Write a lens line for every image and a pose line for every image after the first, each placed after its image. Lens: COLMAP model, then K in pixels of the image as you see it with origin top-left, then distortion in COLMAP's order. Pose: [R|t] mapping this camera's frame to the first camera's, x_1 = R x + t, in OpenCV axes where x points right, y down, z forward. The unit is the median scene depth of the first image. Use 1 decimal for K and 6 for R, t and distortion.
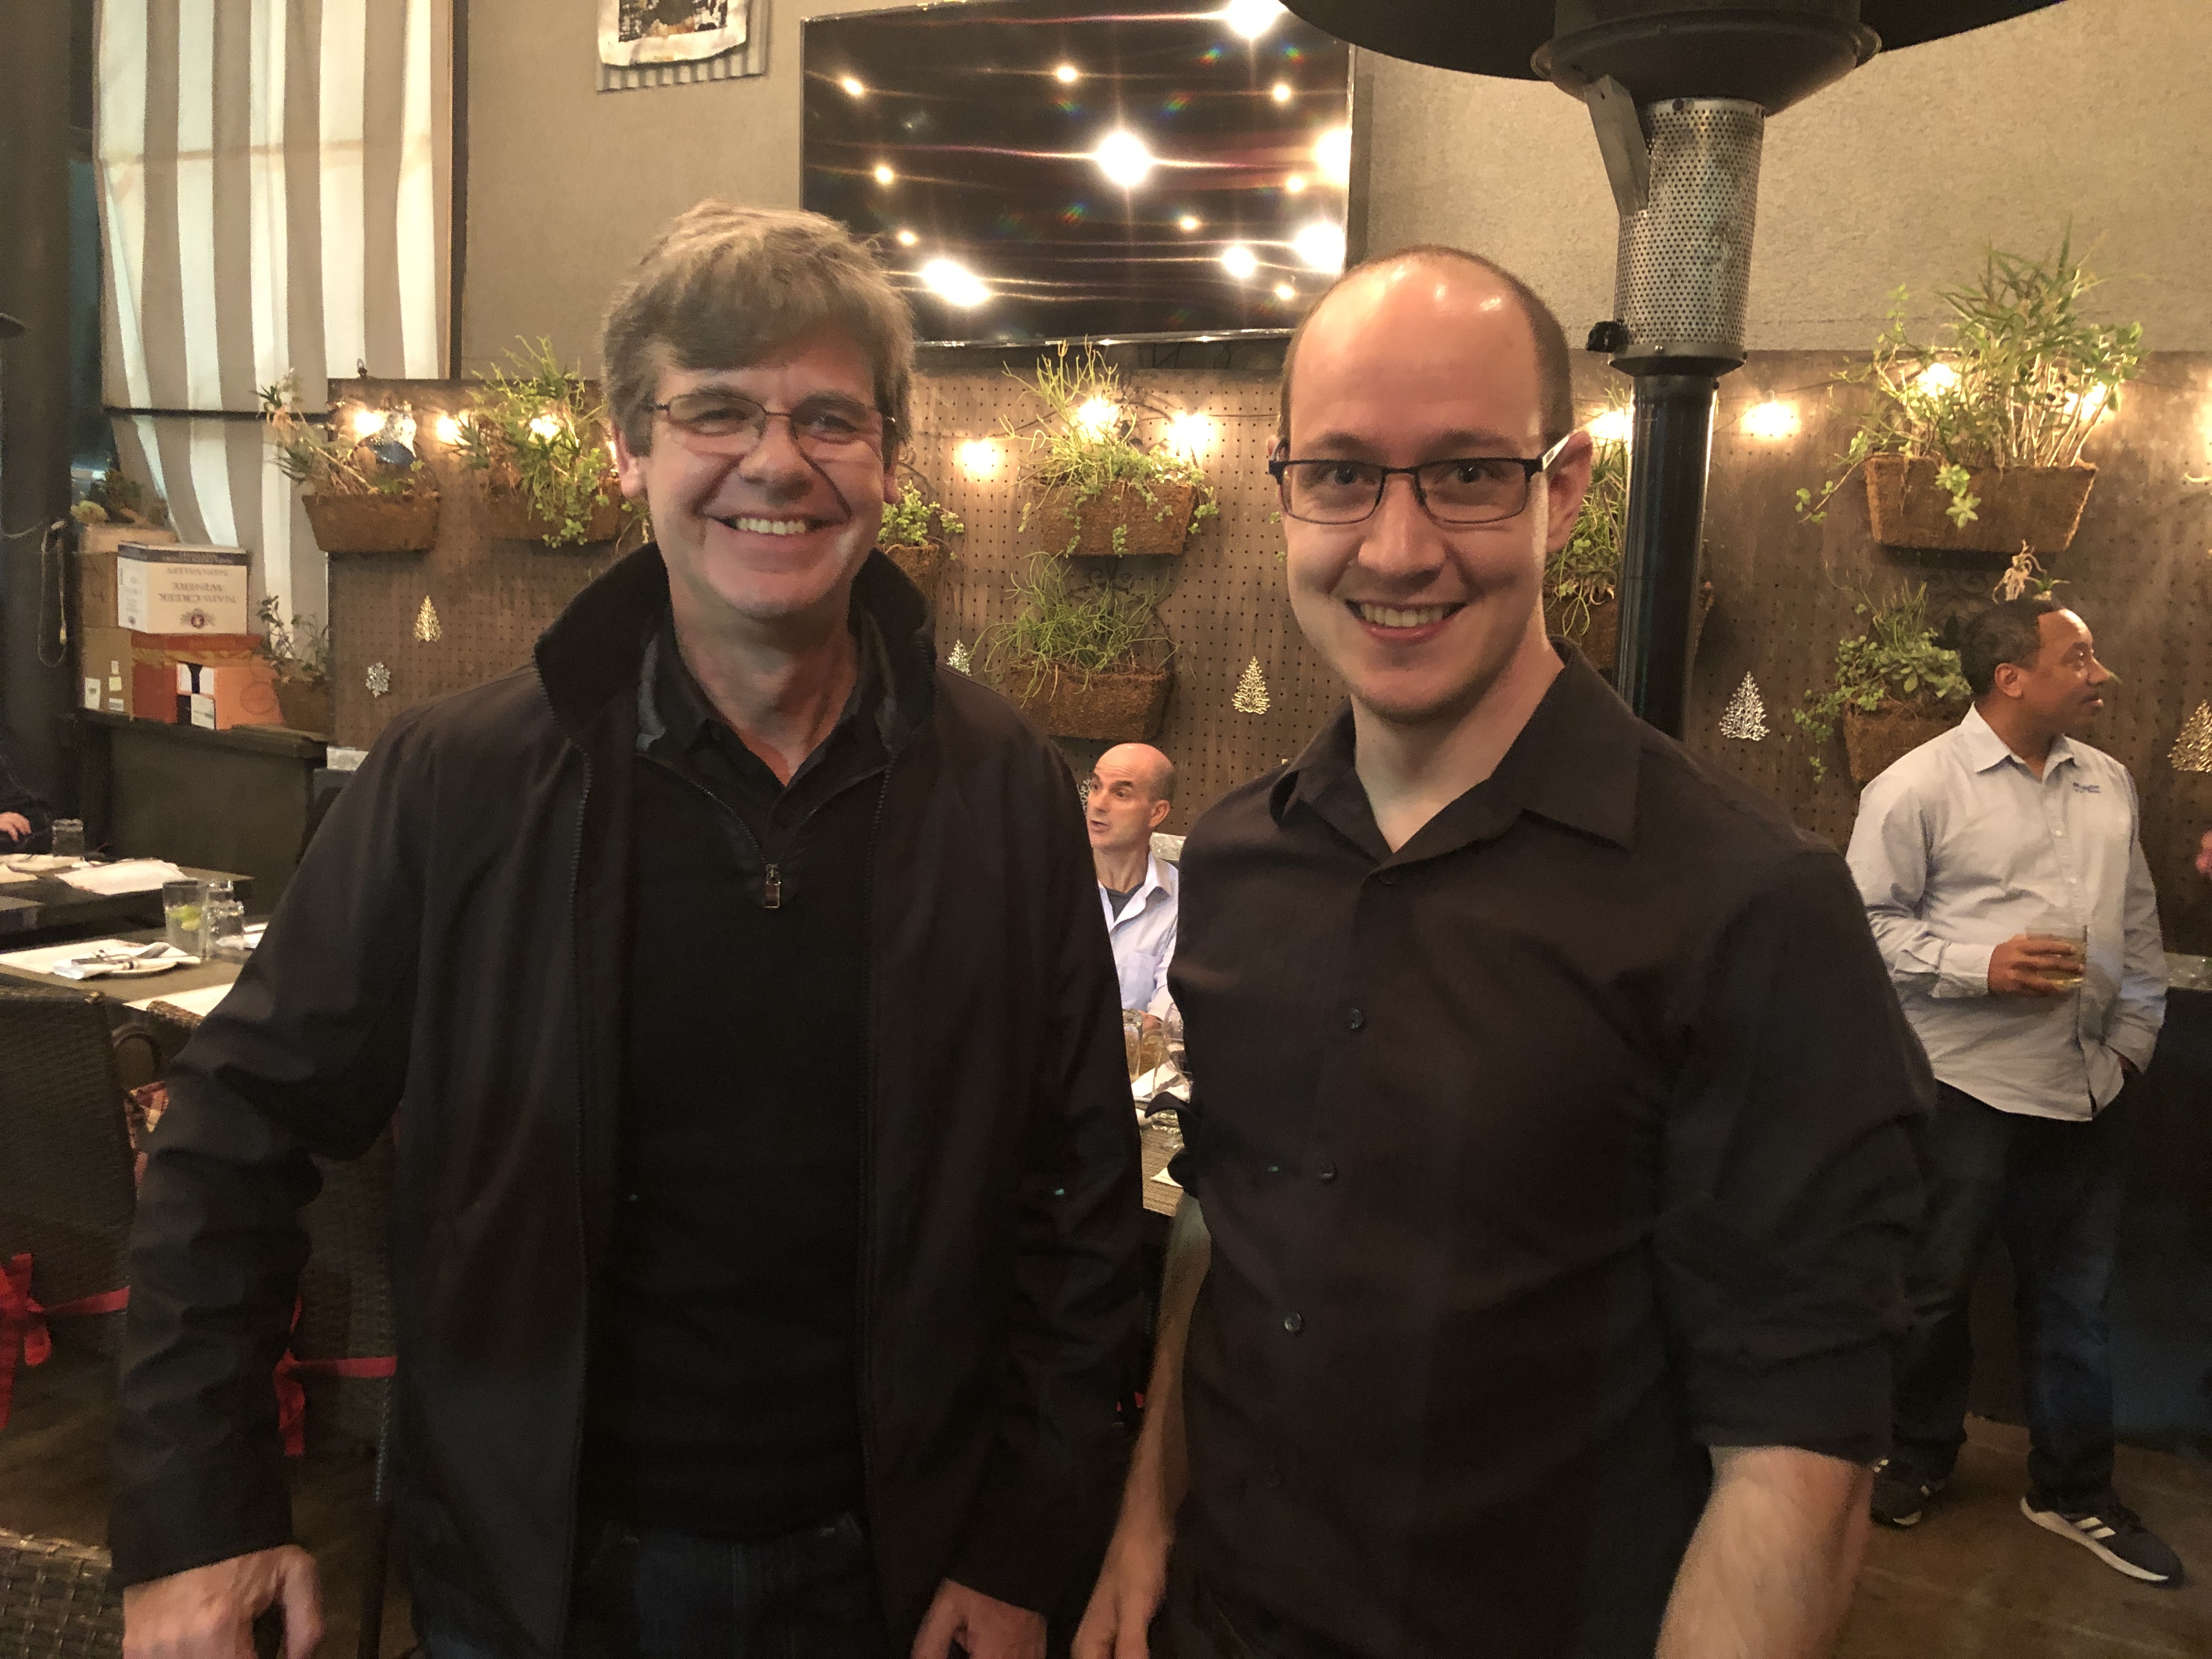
lens RADIAL K [[1812.7, 0, 1101.4], [0, 1812.7, 790.9], [0, 0, 1]] dist [0.028970, -0.056365]
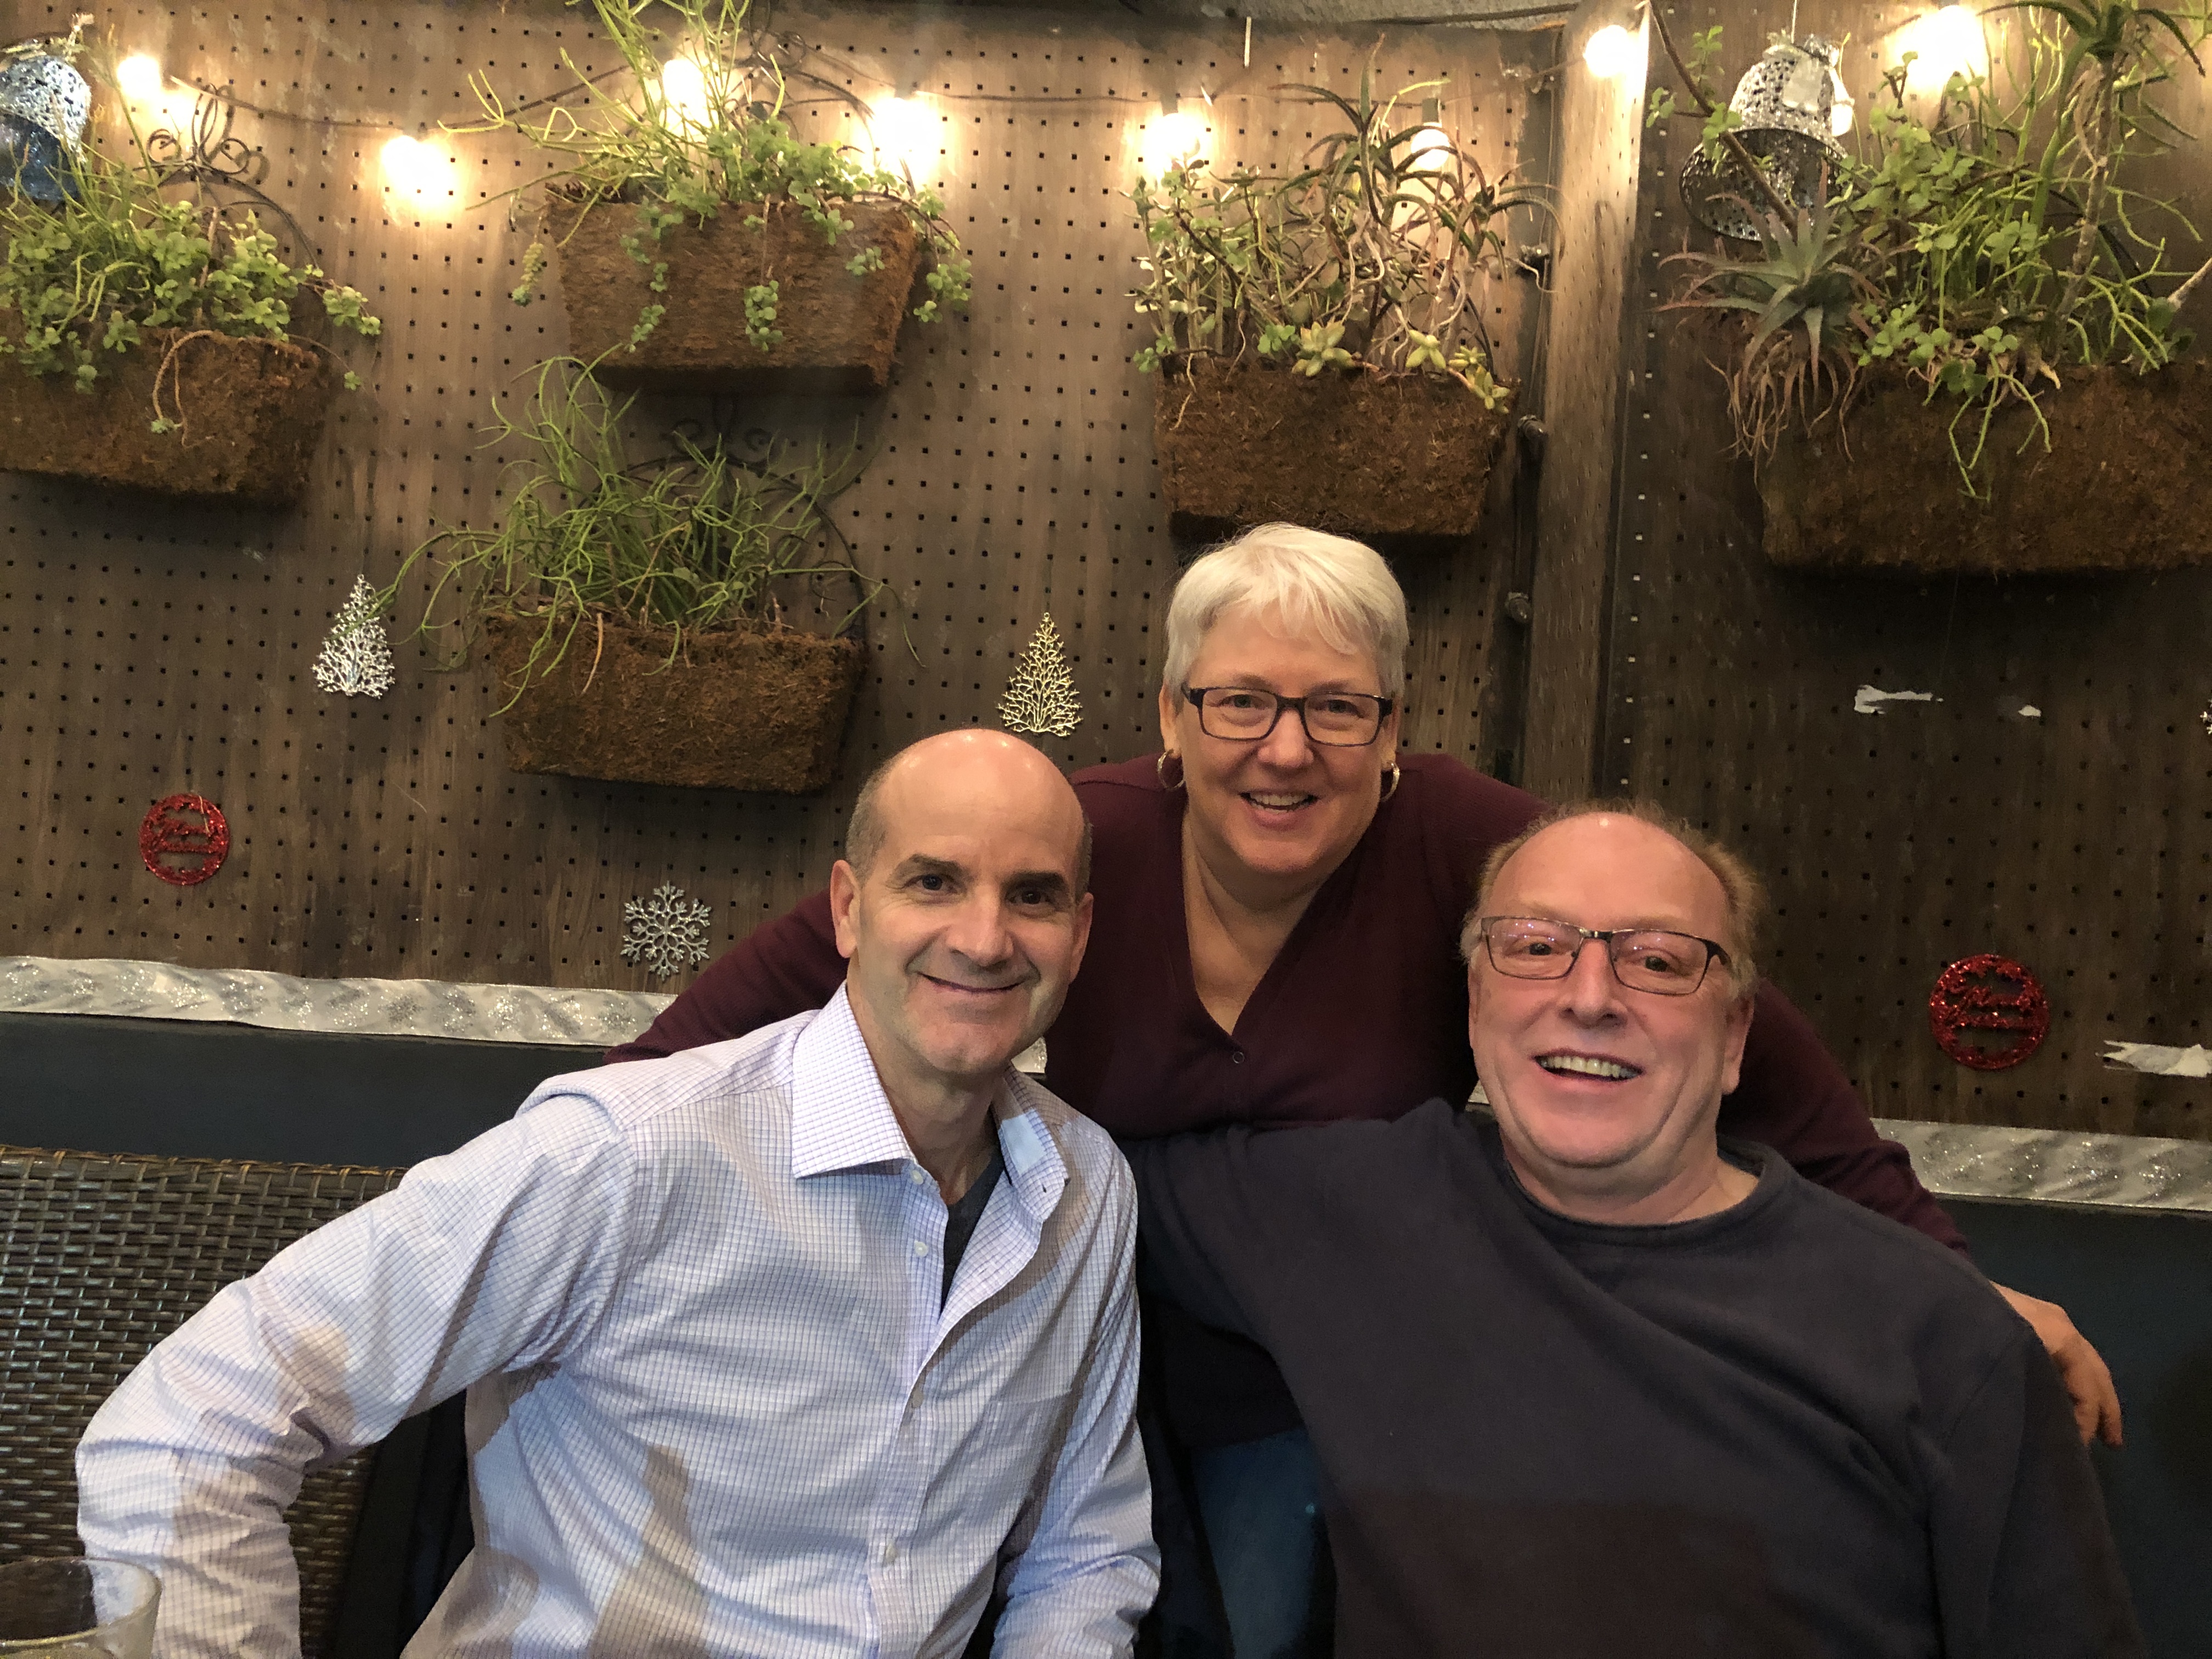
lens RADIAL K [[1812.7, 0, 1101.4], [0, 1812.7, 790.9], [0, 0, 1]] dist [0.028970, -0.056365]
pose [[0.960510, 0.011053, 0.278027, -0.029958], [0.017916, 0.994680, -0.101439, 0.017870], [-0.277670, 0.102414, 0.955202, 0.562922]]
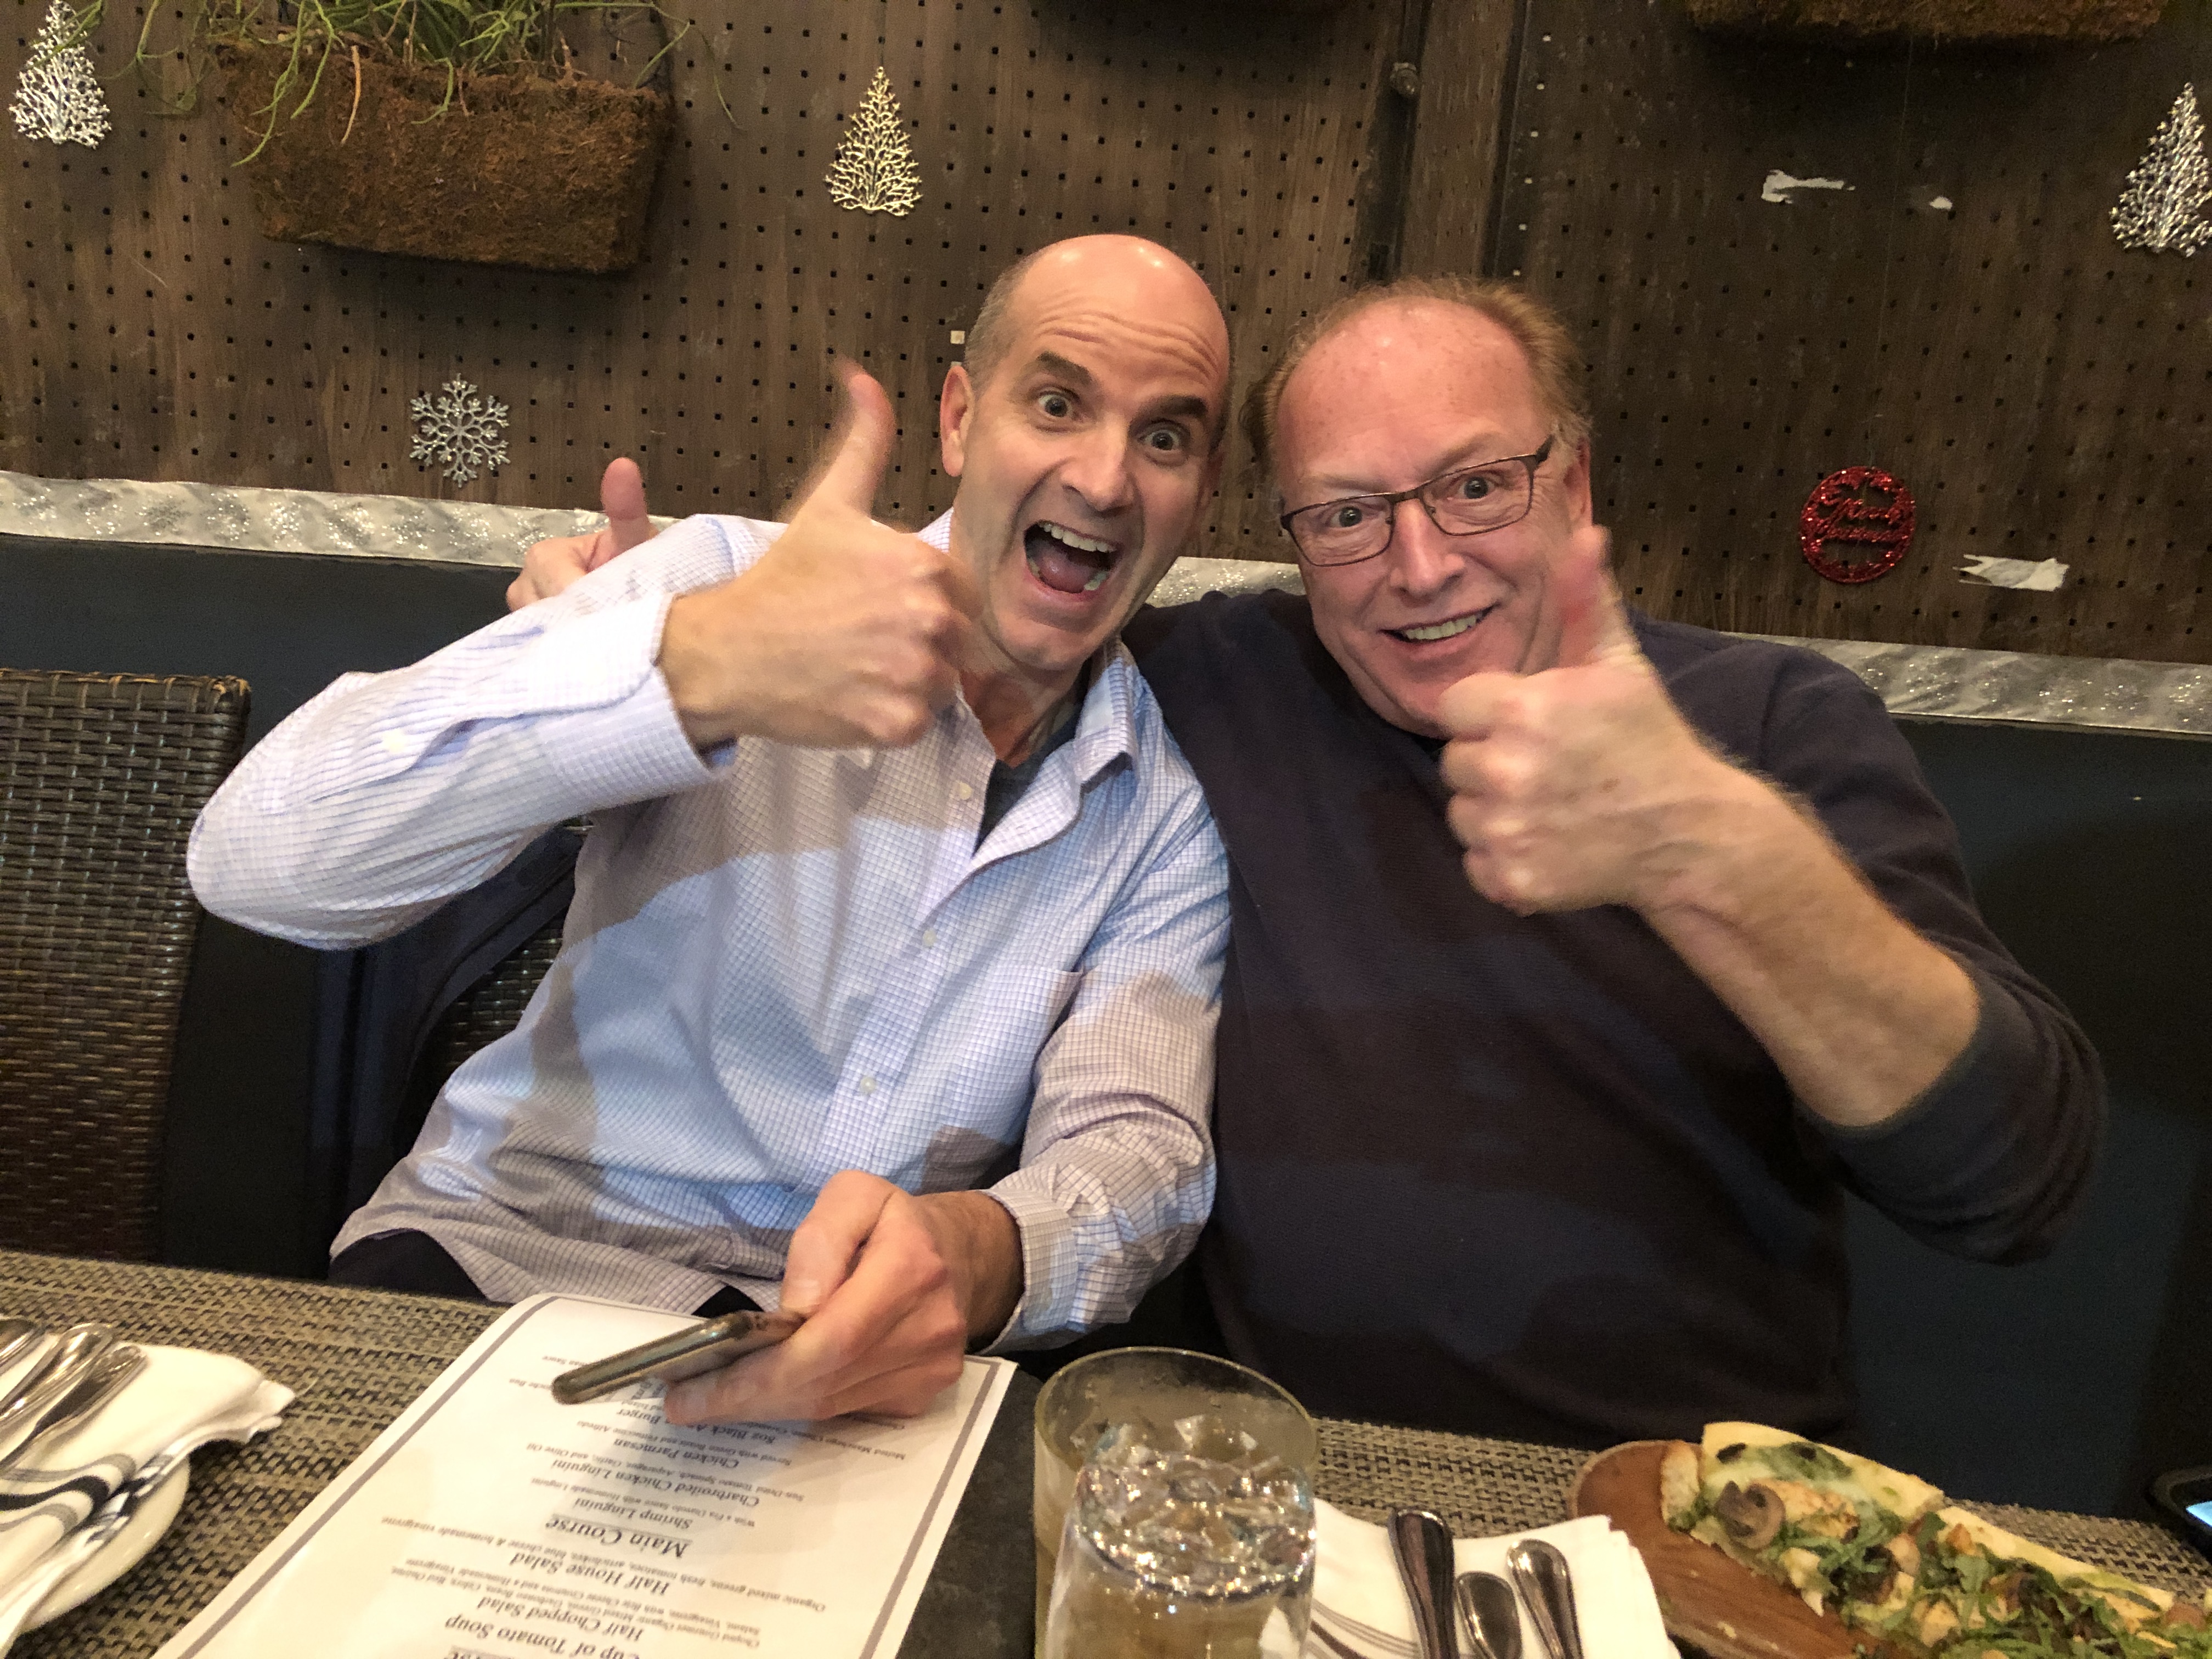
lens RADIAL K [[1830.0, 0, 1115.7], [0, 1830.0, 833.0], [0, 0, 1]] dist [-0.069170, 0.072998]
pose [[0.921512, -0.075466, 0.380948, -0.033700], [0.012809, 0.986310, 0.164403, 0.028253], [-0.388139, -0.146620, 0.909863, 0.590704]]
